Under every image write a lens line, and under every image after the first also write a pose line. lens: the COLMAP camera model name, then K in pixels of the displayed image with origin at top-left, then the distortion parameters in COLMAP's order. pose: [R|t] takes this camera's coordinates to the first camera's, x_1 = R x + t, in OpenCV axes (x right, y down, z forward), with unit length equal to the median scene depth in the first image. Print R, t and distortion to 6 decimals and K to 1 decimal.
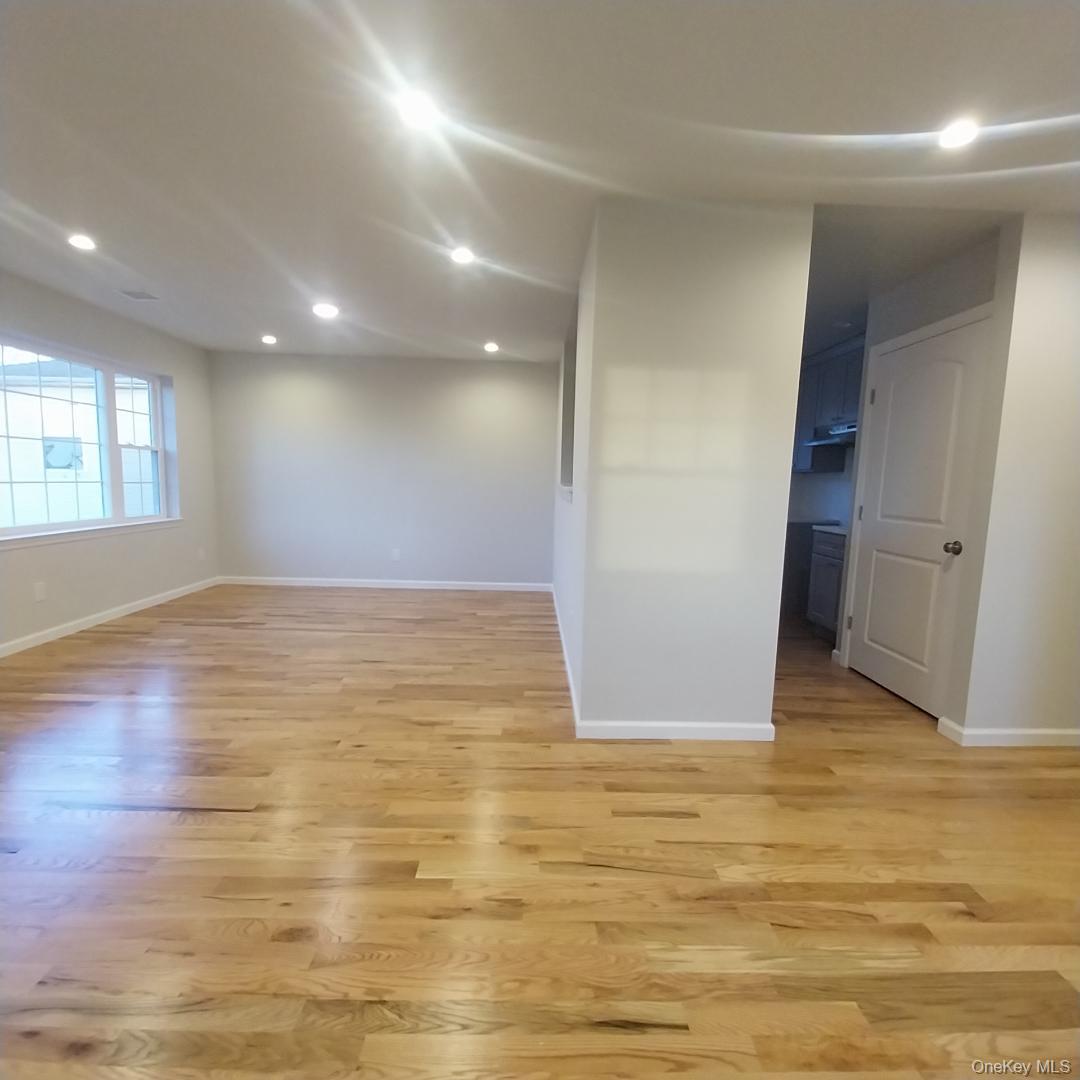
lens RADIAL K [[568.9, 0, 537.9], [0, 568.9, 551.1], [0, 0, 1]] dist [0.020759, -0.015908]
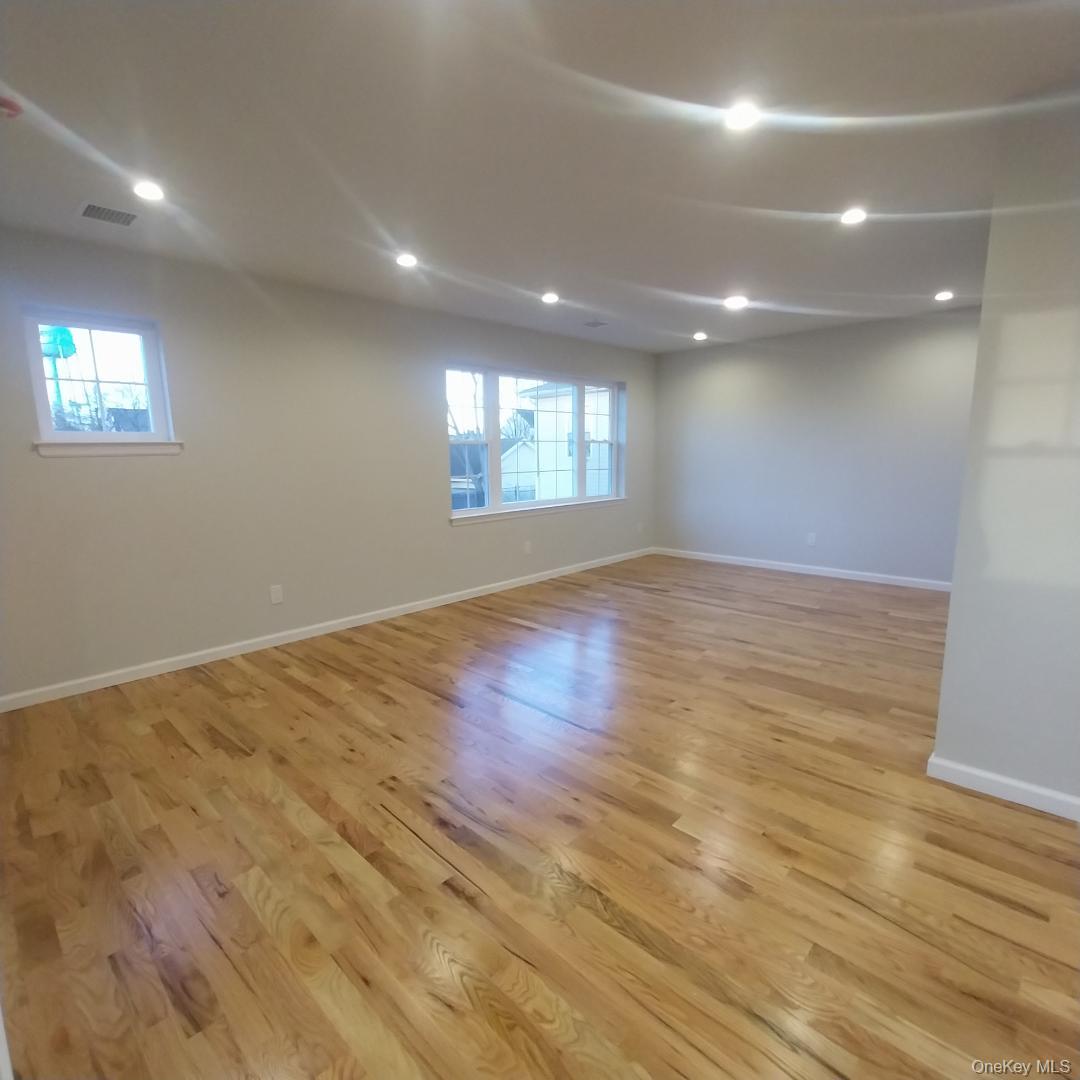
lens RADIAL K [[568.9, 0, 537.9], [0, 568.9, 551.1], [0, 0, 1]] dist [0.020759, -0.015908]
pose [[0.705244, 0.083268, -0.704057, 0.186022], [-0.053417, 0.996497, 0.064347, -0.019142], [0.706949, -0.007772, 0.707222, 0.001802]]
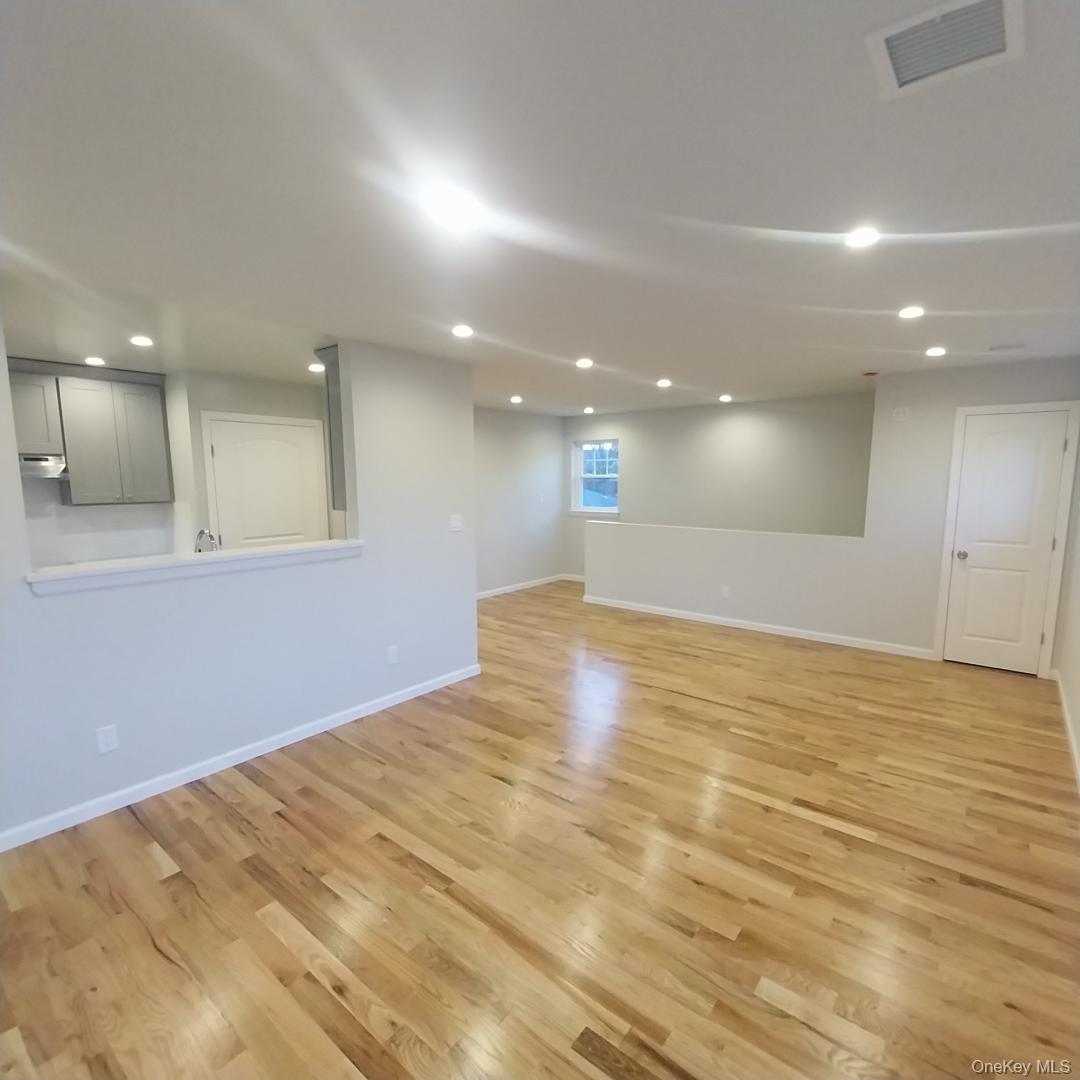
lens RADIAL K [[568.9, 0, 537.9], [0, 568.9, 551.1], [0, 0, 1]] dist [0.020759, -0.015908]
pose [[-0.764064, -0.109954, 0.635701, -0.889422], [0.064298, 0.967484, 0.244622, -0.346182], [-0.641928, 0.227781, -0.732150, 1.652756]]
